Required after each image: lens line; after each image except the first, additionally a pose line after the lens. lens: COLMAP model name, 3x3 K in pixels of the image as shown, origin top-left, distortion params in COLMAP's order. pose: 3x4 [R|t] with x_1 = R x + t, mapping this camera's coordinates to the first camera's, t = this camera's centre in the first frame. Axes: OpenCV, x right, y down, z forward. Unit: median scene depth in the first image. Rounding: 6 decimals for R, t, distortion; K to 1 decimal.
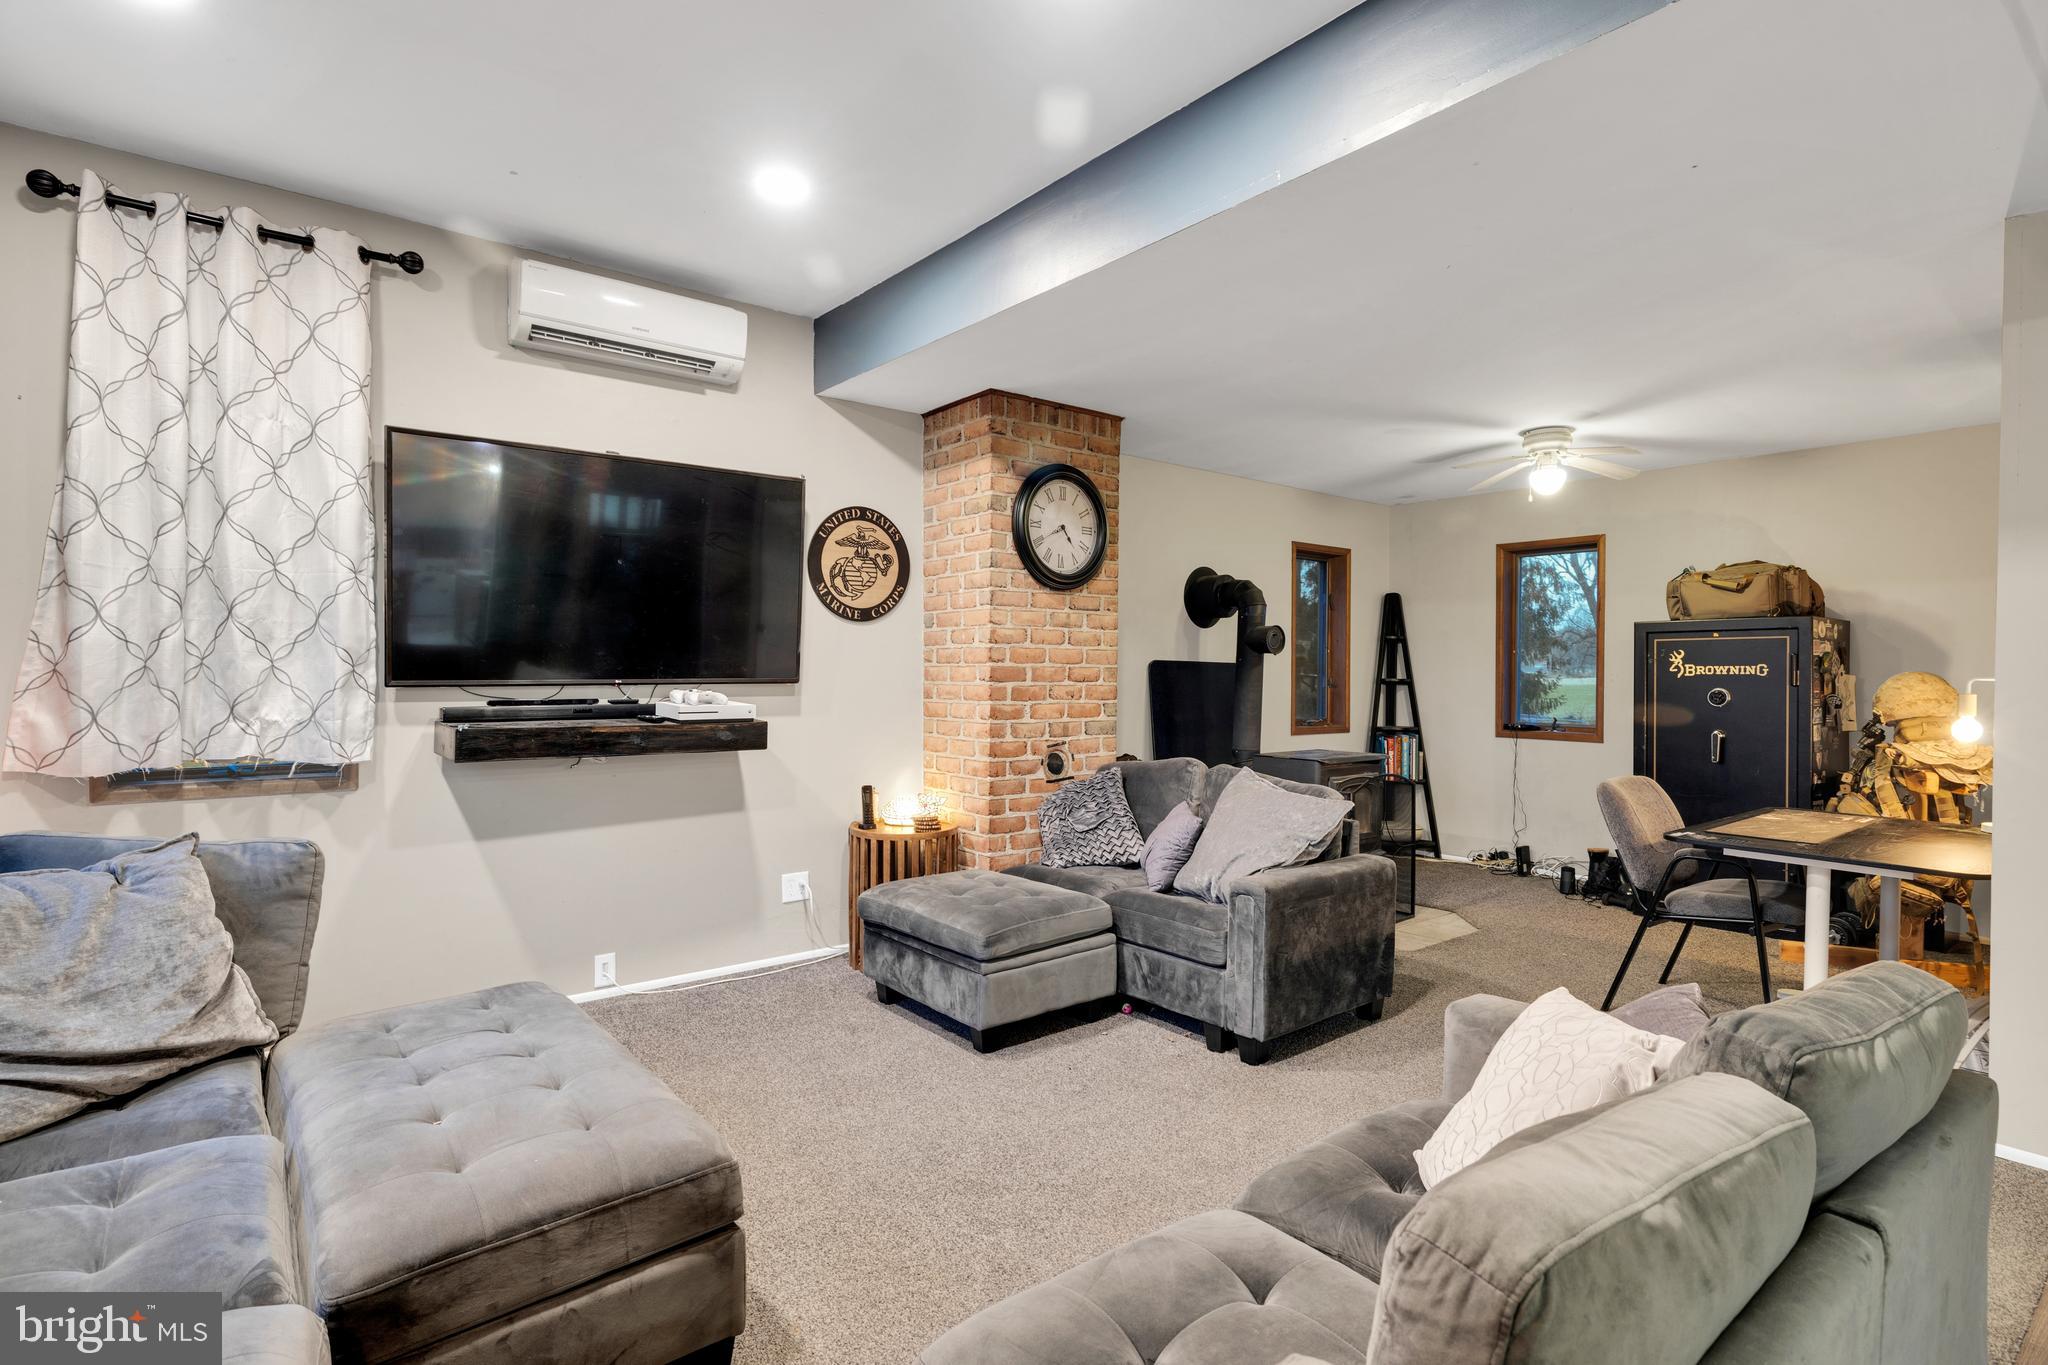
lens RADIAL K [[1030.6, 0, 1024.0], [0, 1030.6, 682.5], [0, 0, 1]] dist [-0.000318, -0.000354]
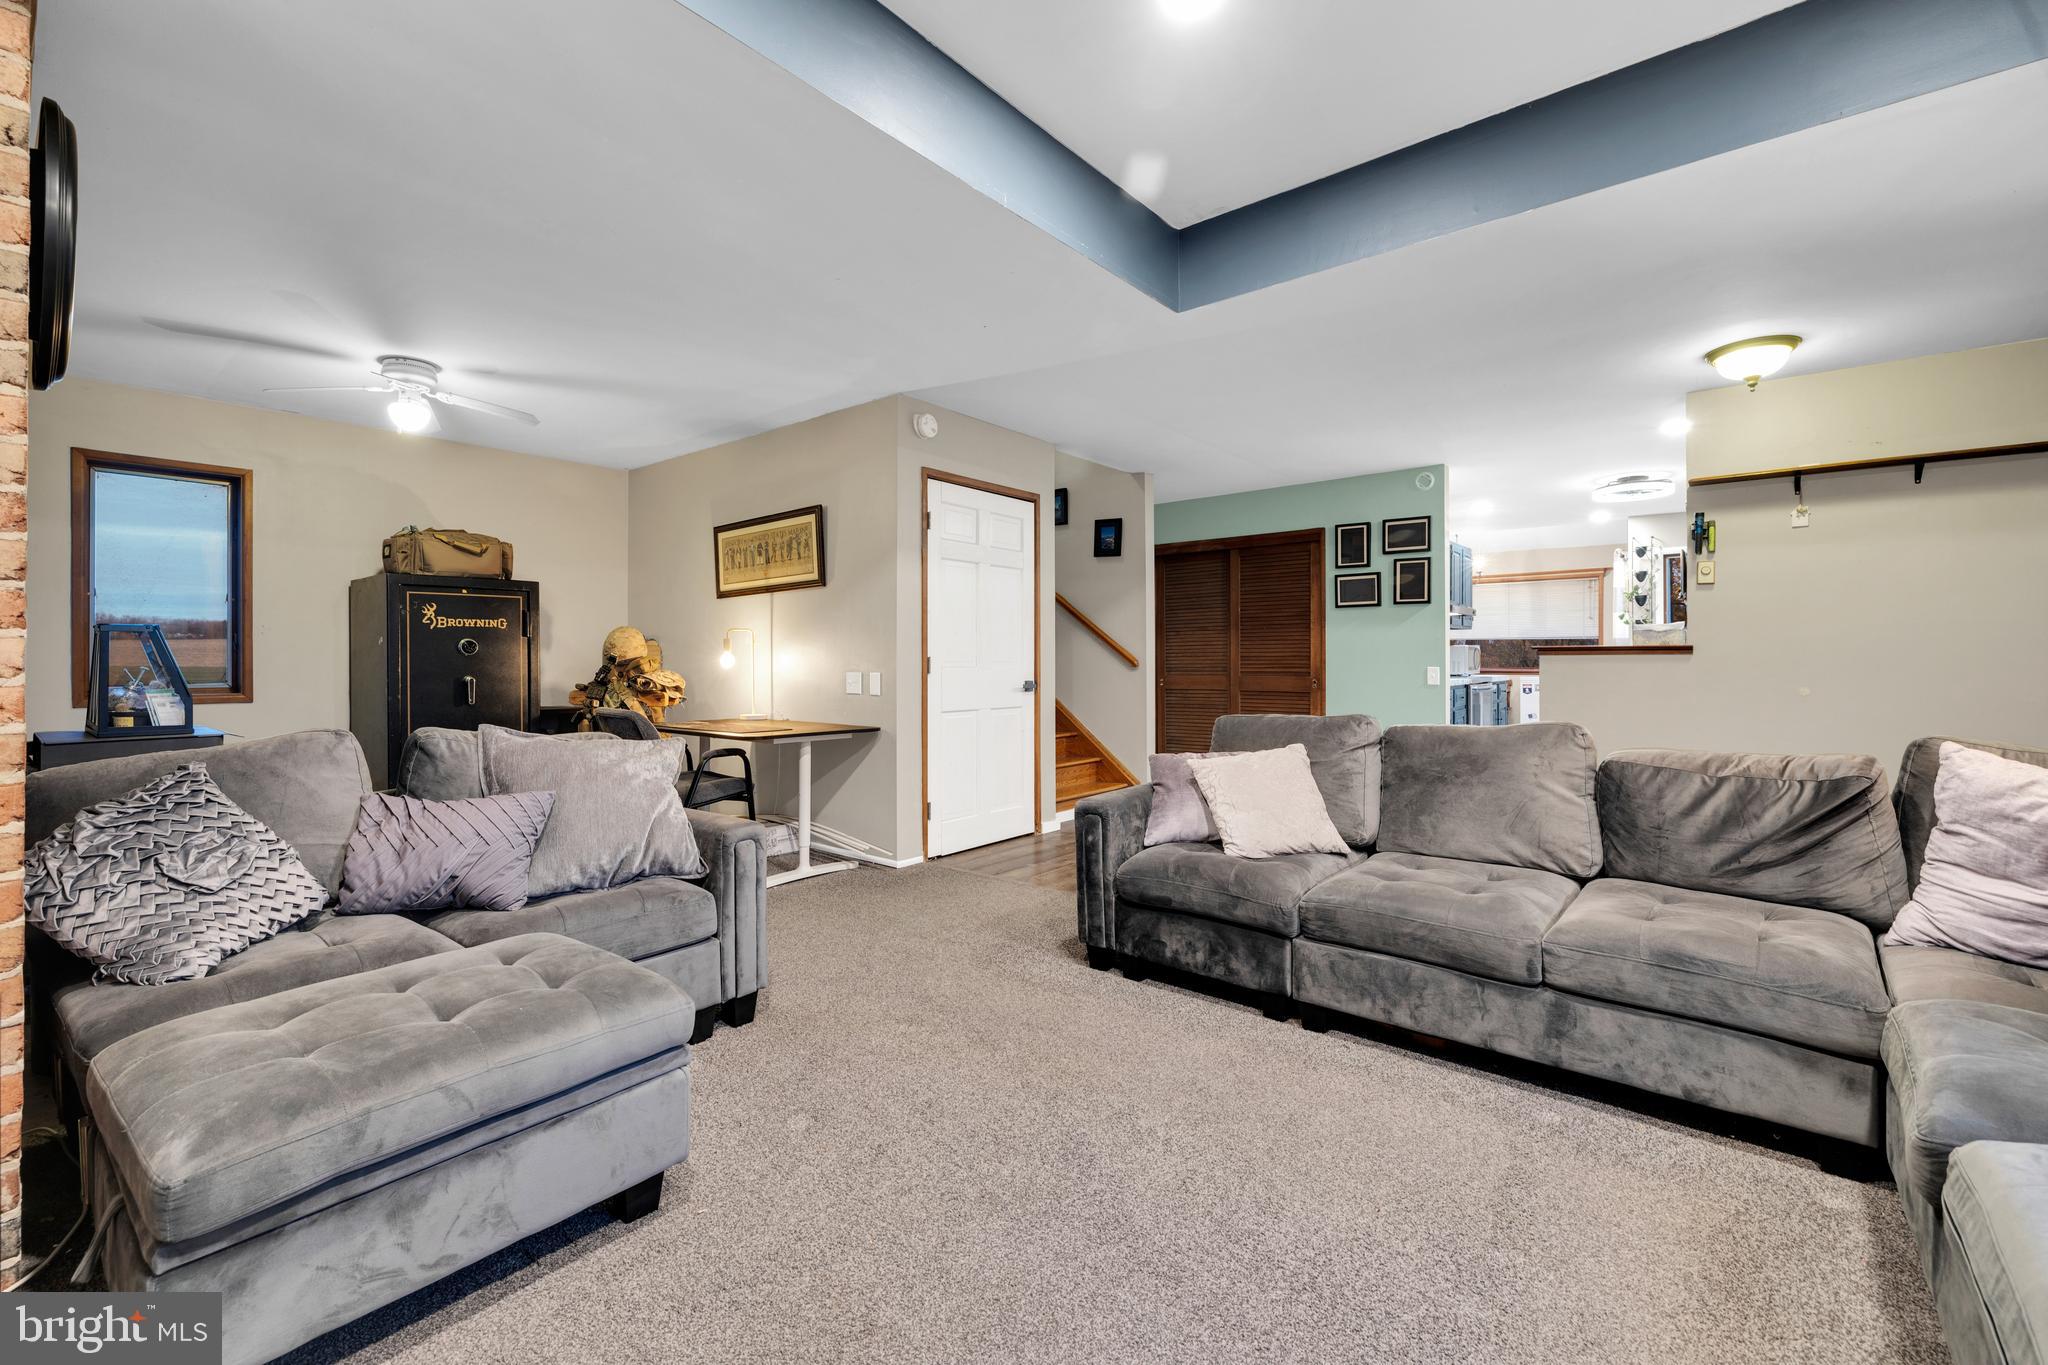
lens RADIAL K [[878.9, 0, 1024.0], [0, 878.9, 682.5], [0, 0, 1]] dist [-0.012563, -0.000055]
pose [[-0.228880, -0.027333, 0.973071, -0.546936], [0.015135, 0.999385, 0.031632, 0.044256], [-0.973337, 0.021968, -0.228326, 0.868306]]
